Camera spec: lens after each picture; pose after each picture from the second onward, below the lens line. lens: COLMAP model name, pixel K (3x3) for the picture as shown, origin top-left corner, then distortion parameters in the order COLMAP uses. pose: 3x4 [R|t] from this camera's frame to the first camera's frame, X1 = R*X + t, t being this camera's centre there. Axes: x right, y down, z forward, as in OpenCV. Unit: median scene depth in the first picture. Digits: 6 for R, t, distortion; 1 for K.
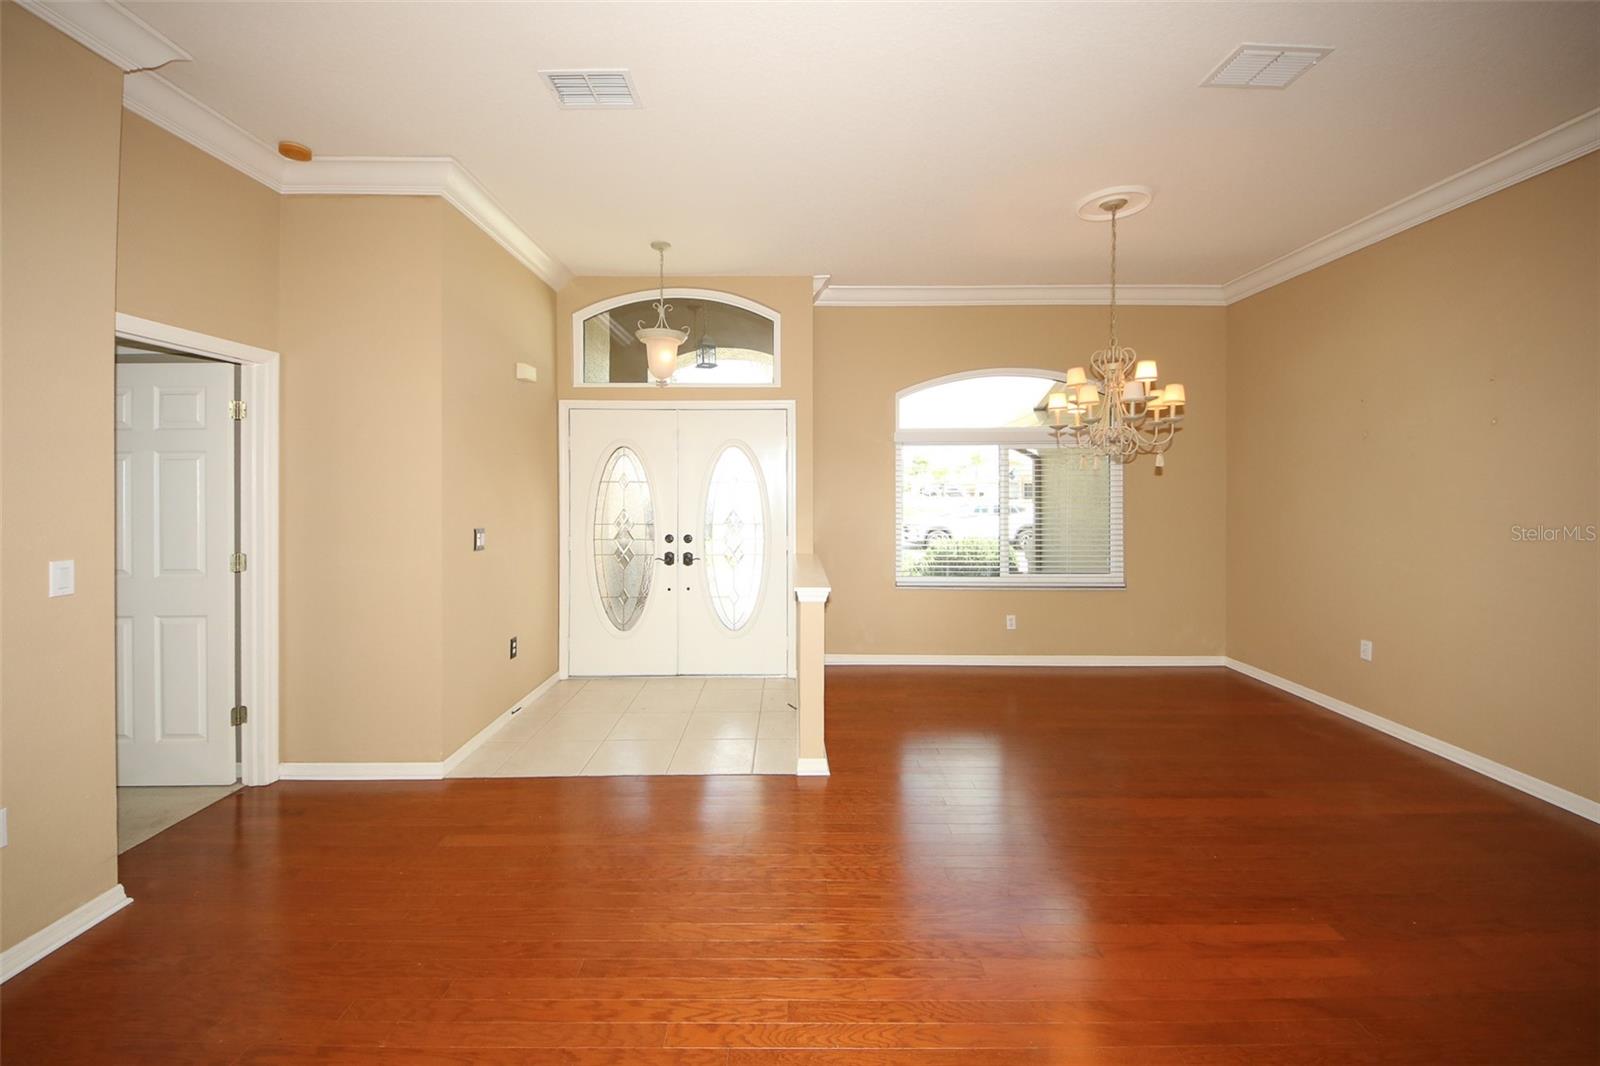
lens RADIAL K [[622.2, 0, 803.3], [0, 622.2, 491.3], [0, 0, 1]] dist [0.001773, -0.001252]
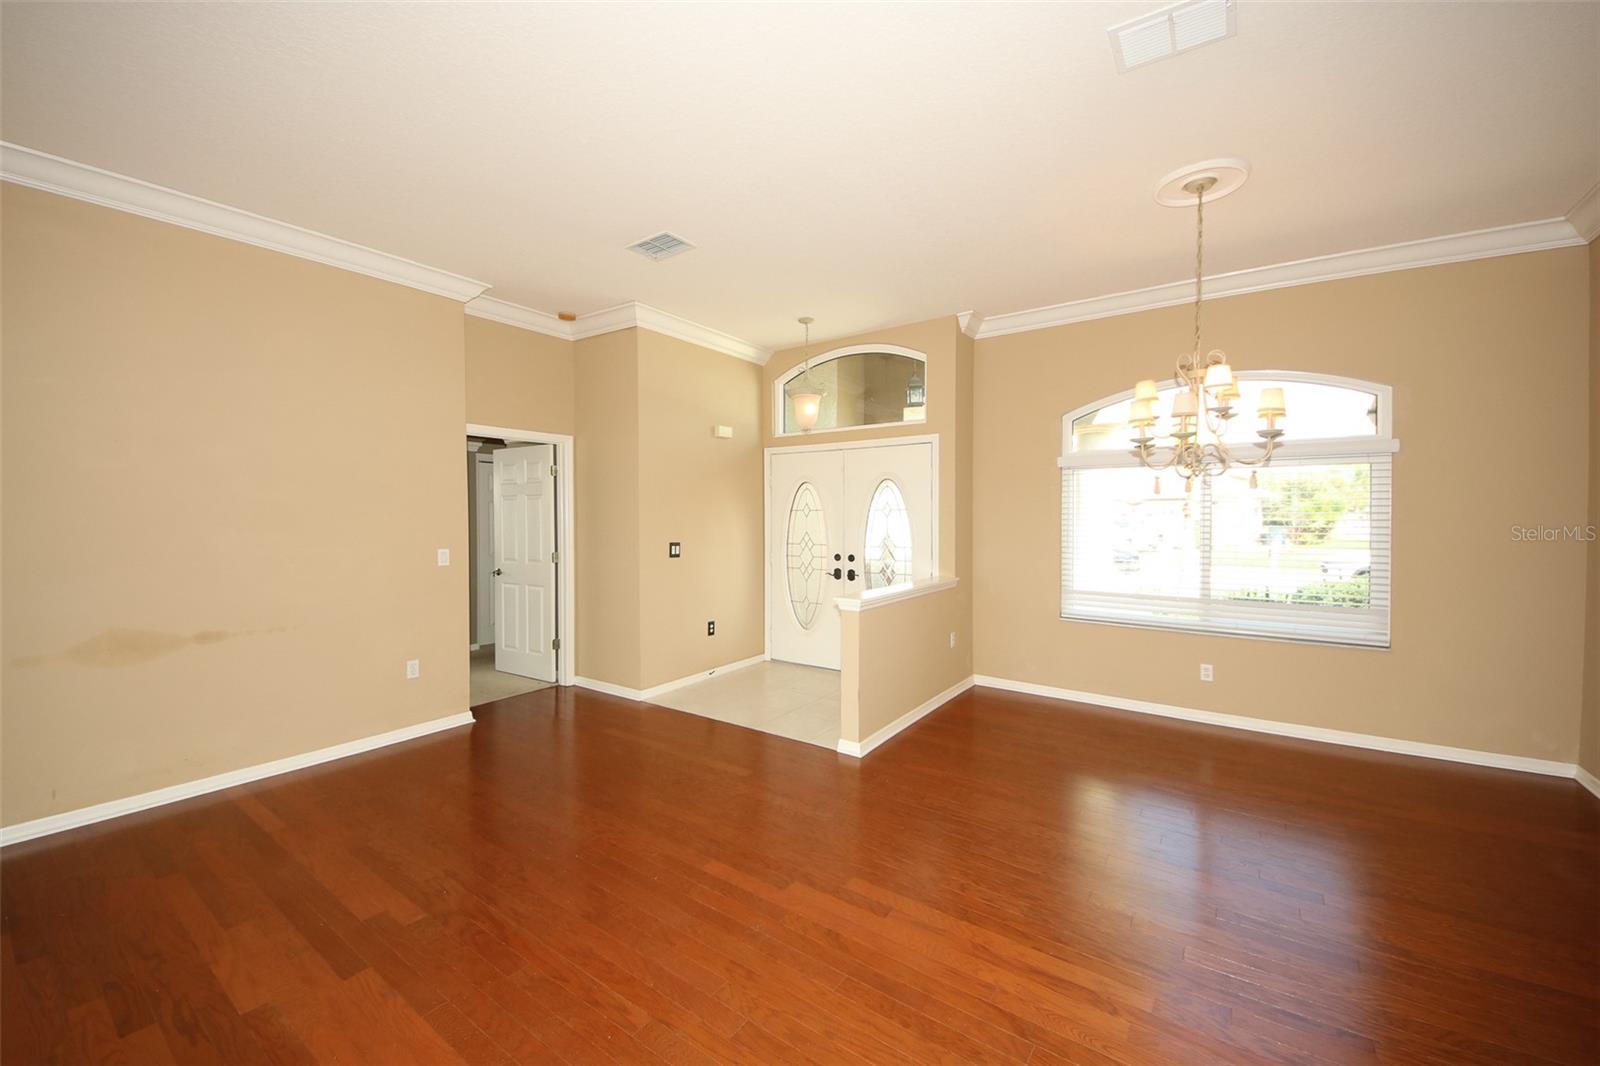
lens RADIAL K [[622.2, 0, 816.8], [0, 622.2, 527.6], [0, 0, 1]] dist [0.001773, -0.001252]
pose [[0.816223, 0.012110, -0.577611, 0.555879], [-0.002966, 0.999855, 0.016773, -0.001315], [0.577730, -0.011977, 0.816140, -0.008327]]
